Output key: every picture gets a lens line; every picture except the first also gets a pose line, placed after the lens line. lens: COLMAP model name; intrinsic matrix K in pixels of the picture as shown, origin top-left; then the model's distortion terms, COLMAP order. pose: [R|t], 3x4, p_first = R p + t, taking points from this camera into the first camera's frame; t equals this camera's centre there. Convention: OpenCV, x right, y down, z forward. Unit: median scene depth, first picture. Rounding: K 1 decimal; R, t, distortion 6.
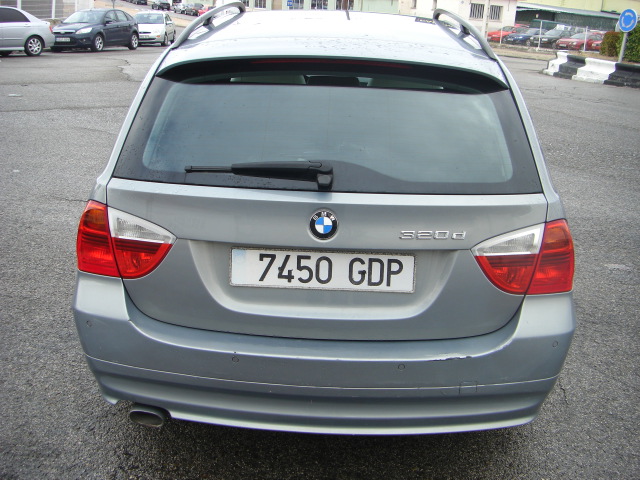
lens RADIAL K [[710.8, 0, 320.0], [0, 710.8, 240.0], [0, 0, 1]] dist [-0.166854, 0.056630]
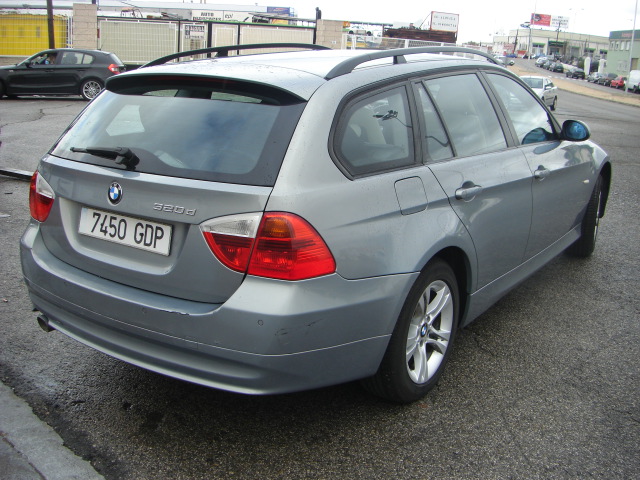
lens RADIAL K [[710.8, 0, 320.0], [0, 710.8, 240.0], [0, 0, 1]] dist [-0.166854, 0.056630]
pose [[0.841064, 0.127631, -0.525664, 1.006484], [-0.174887, 0.983736, -0.040968, 0.050988], [0.511885, 0.126389, 0.849705, 0.075441]]
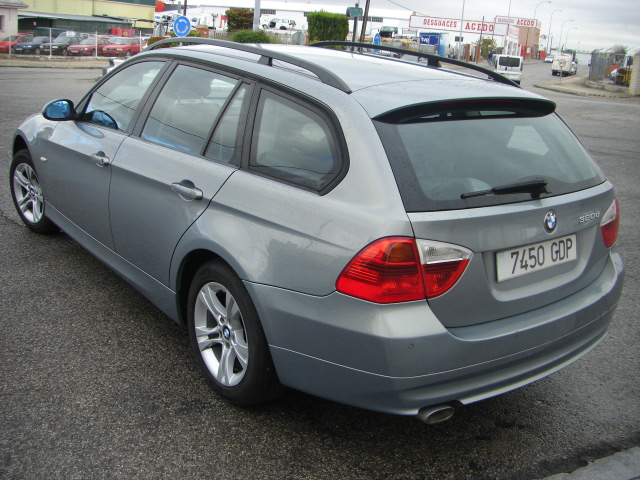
lens RADIAL K [[710.8, 0, 320.0], [0, 710.8, 240.0], [0, 0, 1]] dist [-0.166854, 0.056630]
pose [[0.765006, -0.177571, 0.619059, -1.140816], [0.181161, 0.981757, 0.057737, -0.140953], [-0.618018, 0.067981, 0.783219, 0.207506]]
